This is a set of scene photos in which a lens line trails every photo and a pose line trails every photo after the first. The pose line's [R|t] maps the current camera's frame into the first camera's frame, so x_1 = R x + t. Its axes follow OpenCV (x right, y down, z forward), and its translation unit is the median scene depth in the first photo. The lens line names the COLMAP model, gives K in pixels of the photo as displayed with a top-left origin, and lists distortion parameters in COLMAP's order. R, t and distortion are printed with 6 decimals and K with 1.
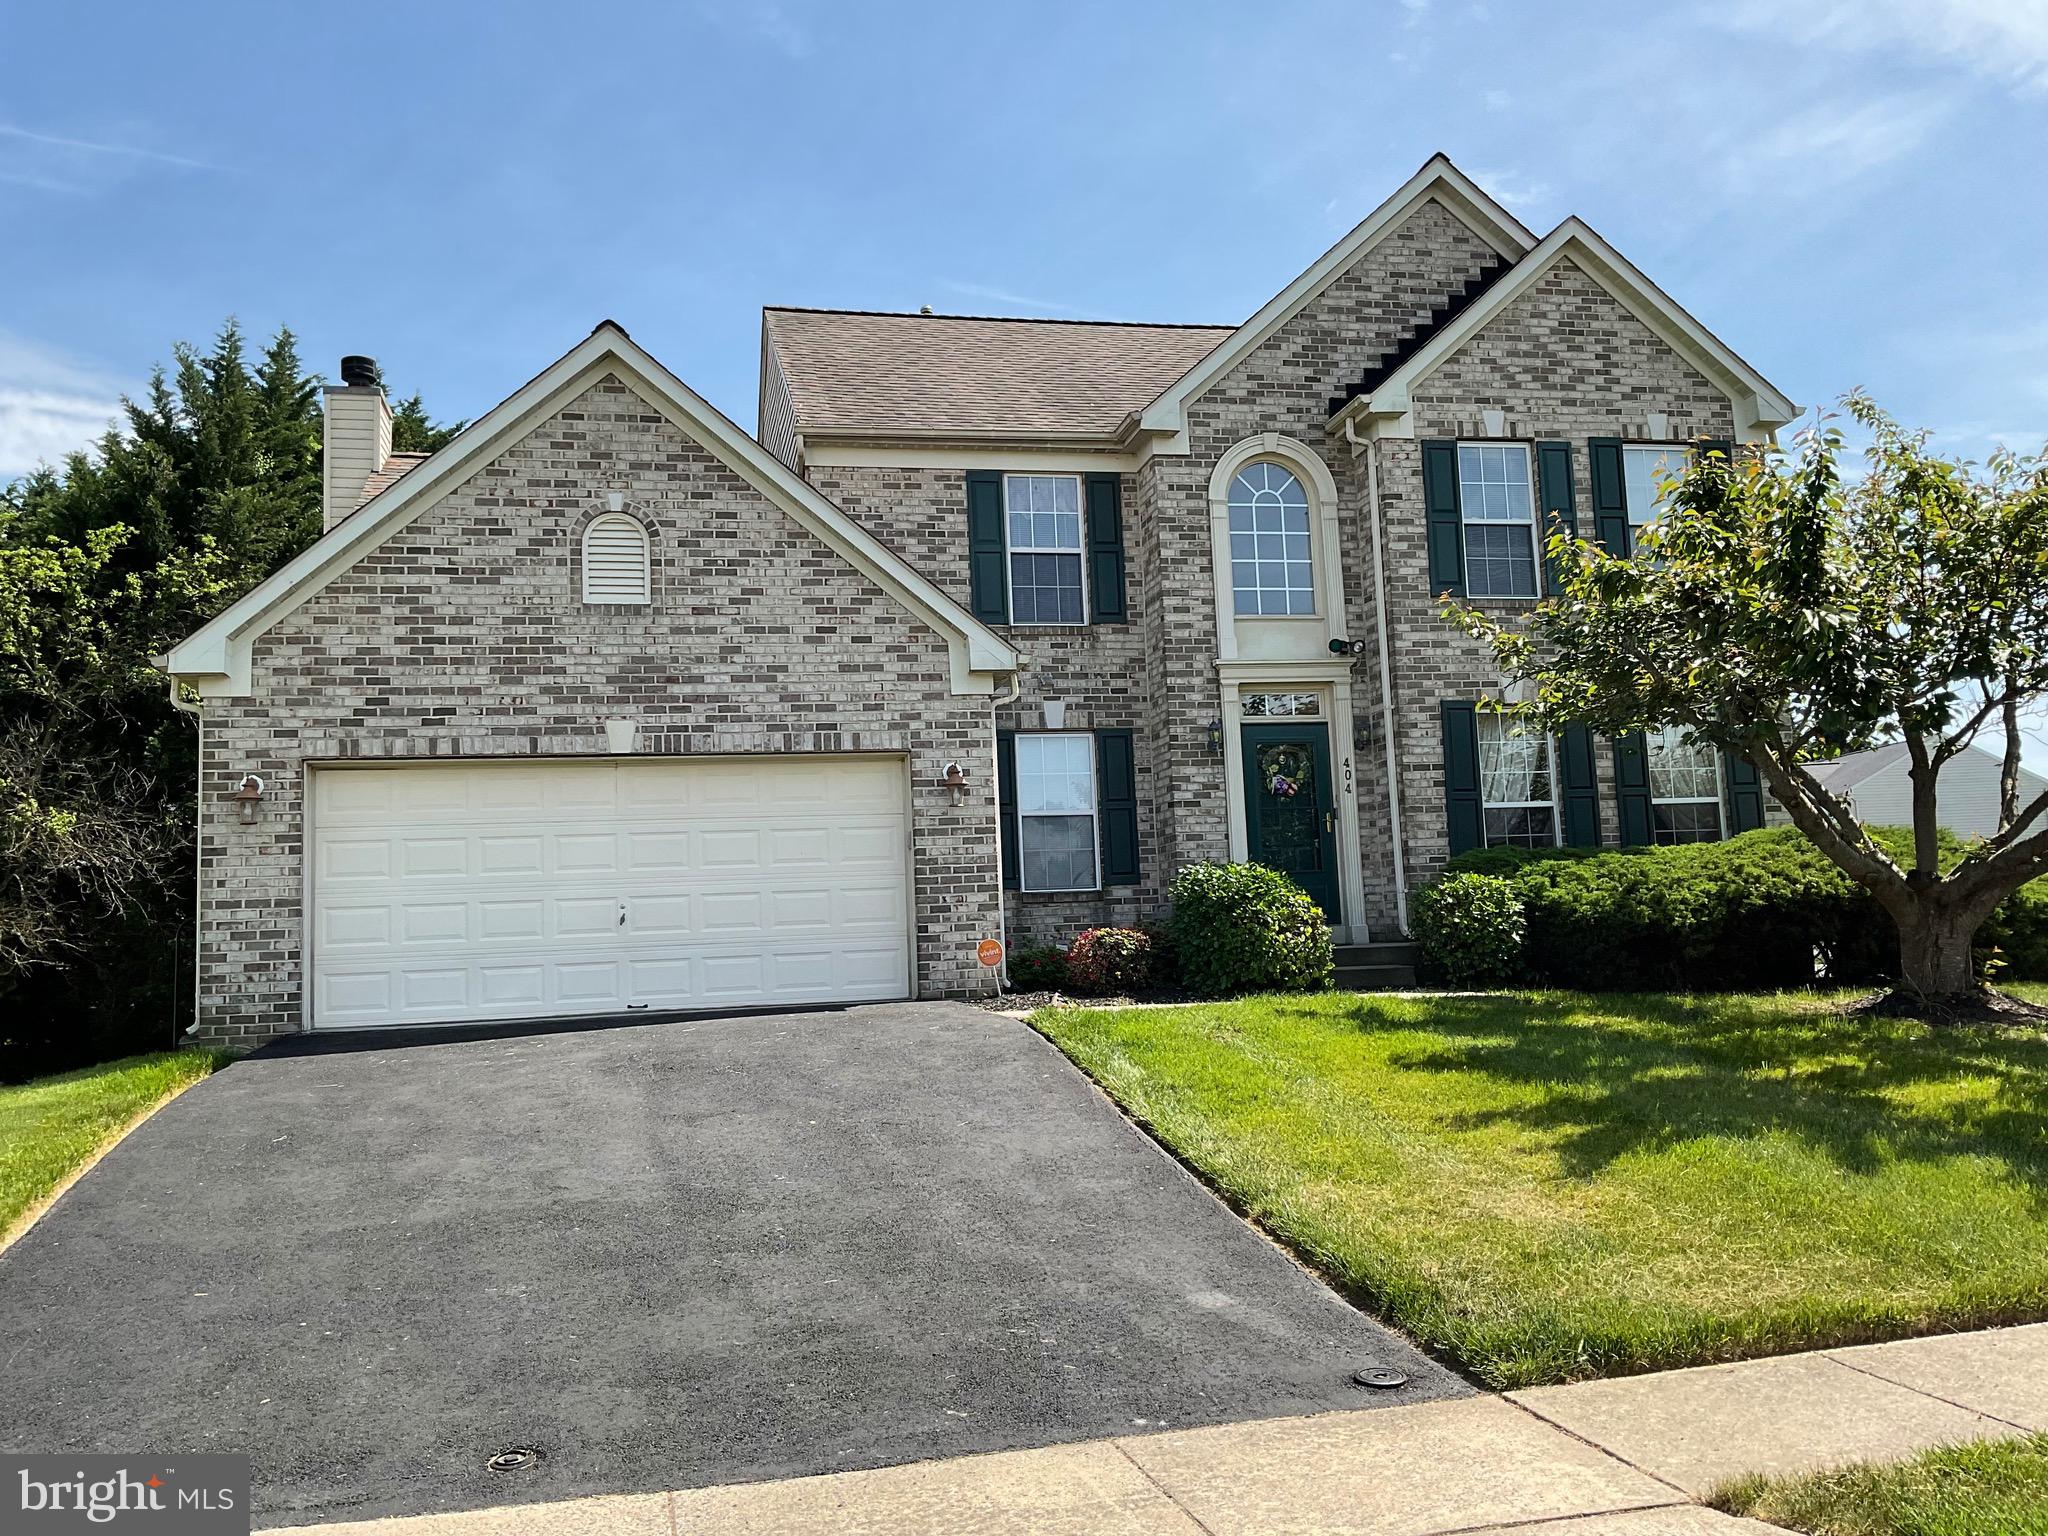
lens RADIAL K [[1698.3, 0, 1024.0], [0, 1698.3, 768.0], [0, 0, 1]] dist [0.104406, -0.201884]
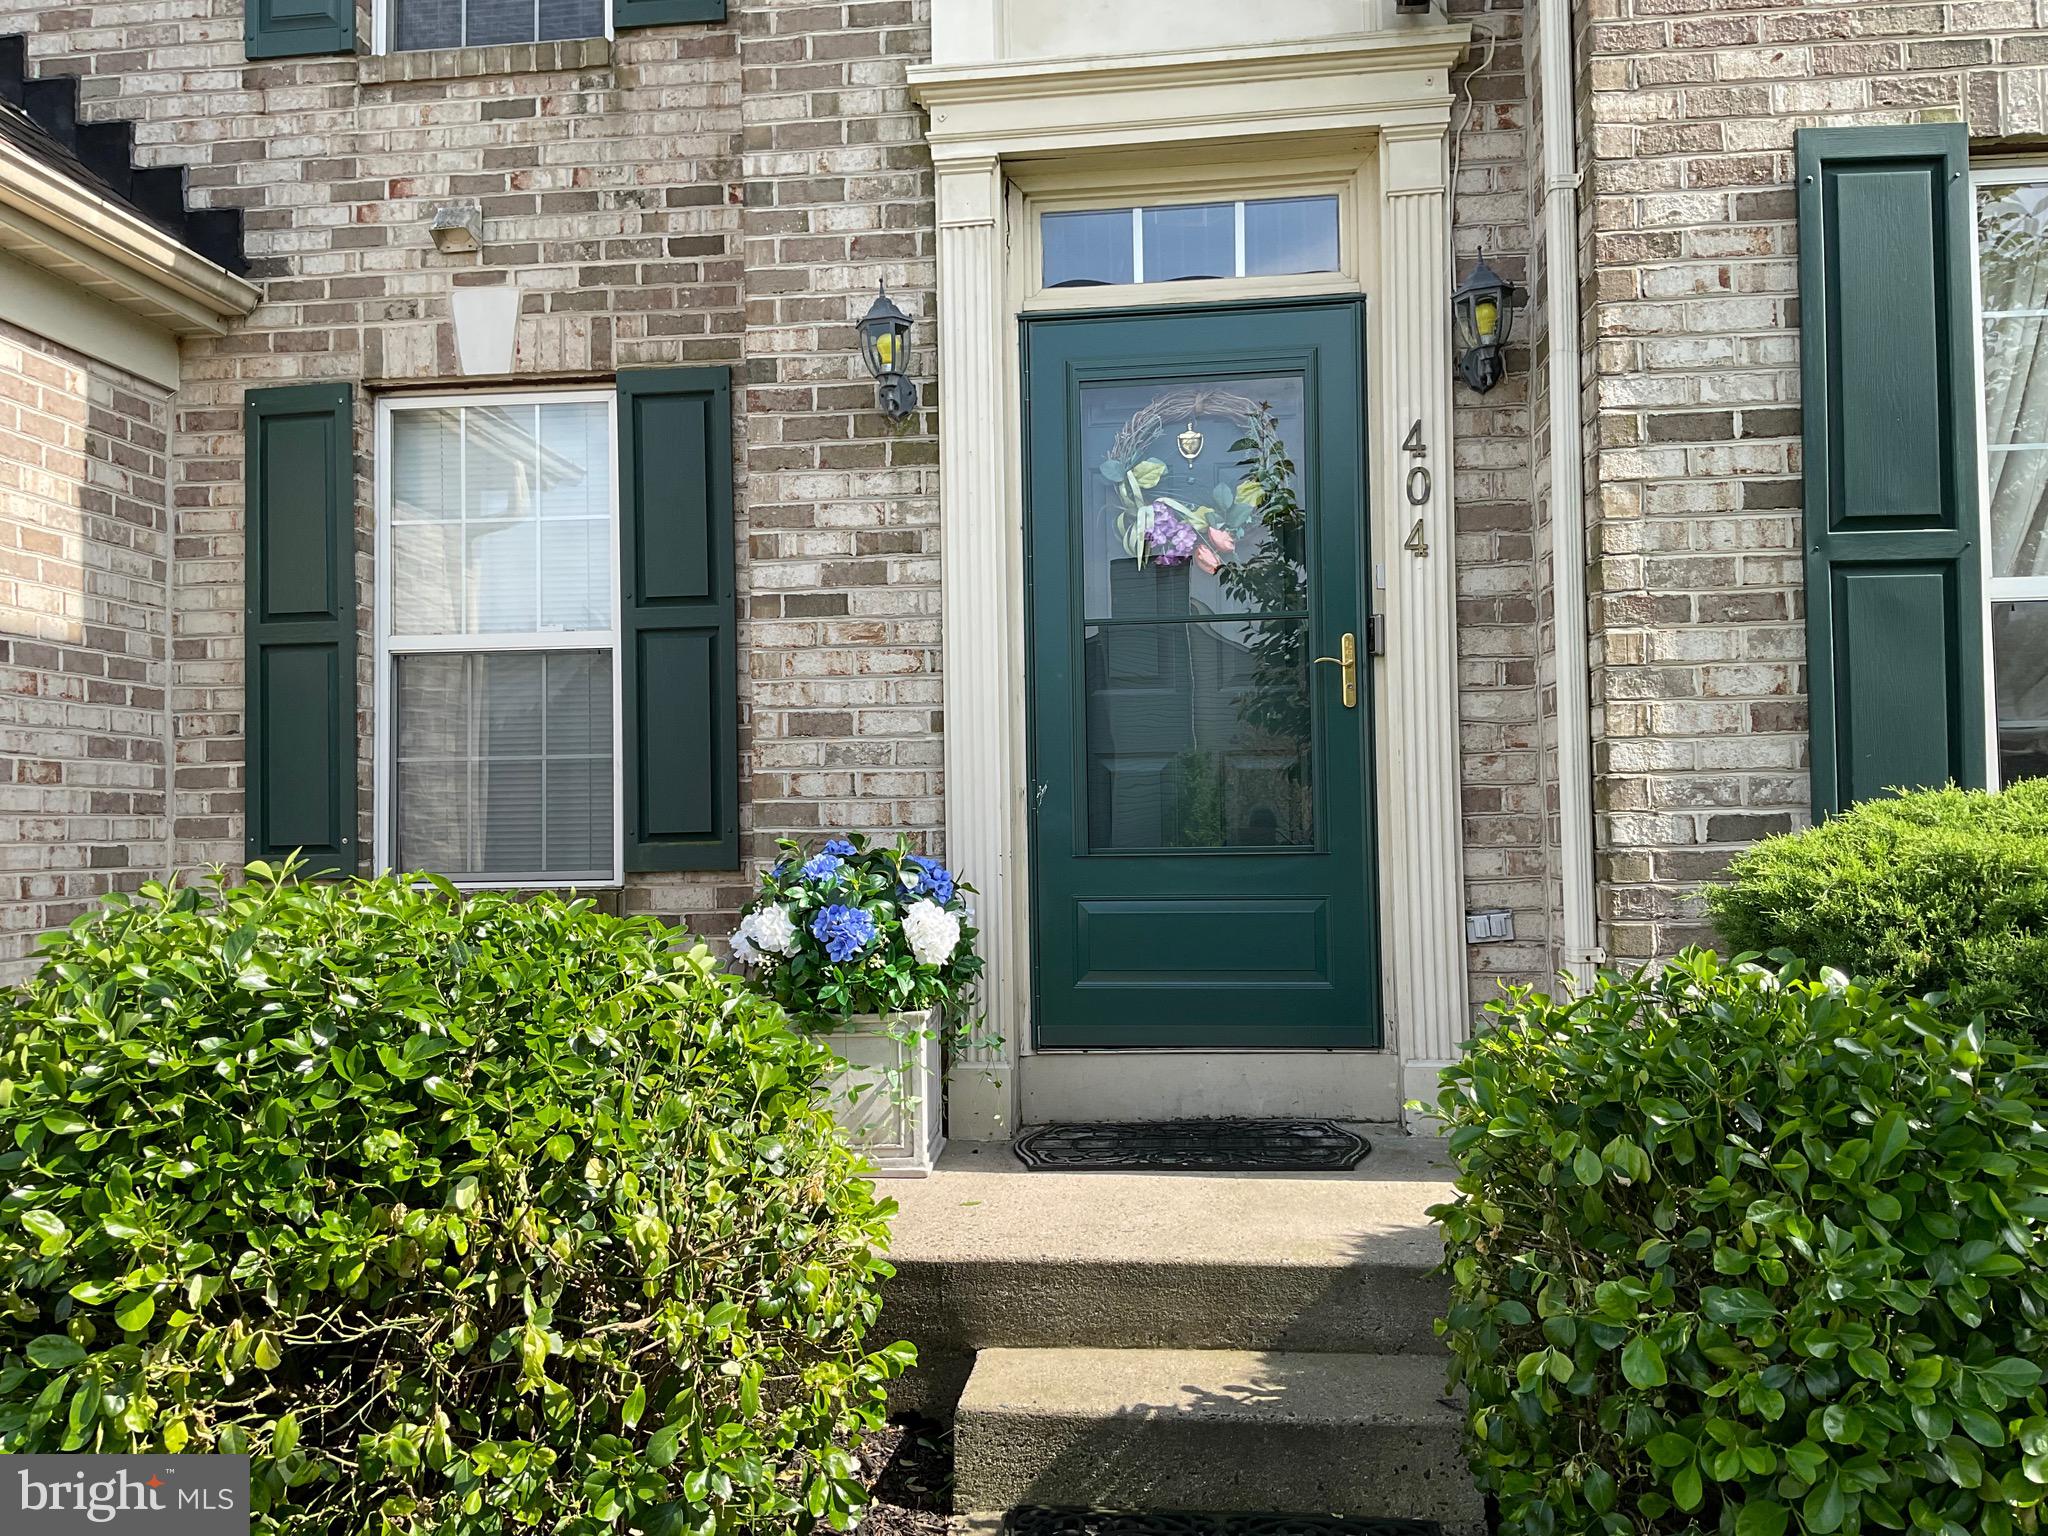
lens RADIAL K [[1698.3, 0, 1024.0], [0, 1698.3, 768.0], [0, 0, 1]] dist [0.104406, -0.201884]
pose [[0.945757, 0.014947, -0.324531, 0.220556], [0.012568, 0.996510, 0.082523, 0.024825], [0.324632, -0.082126, 0.942268, 0.736646]]
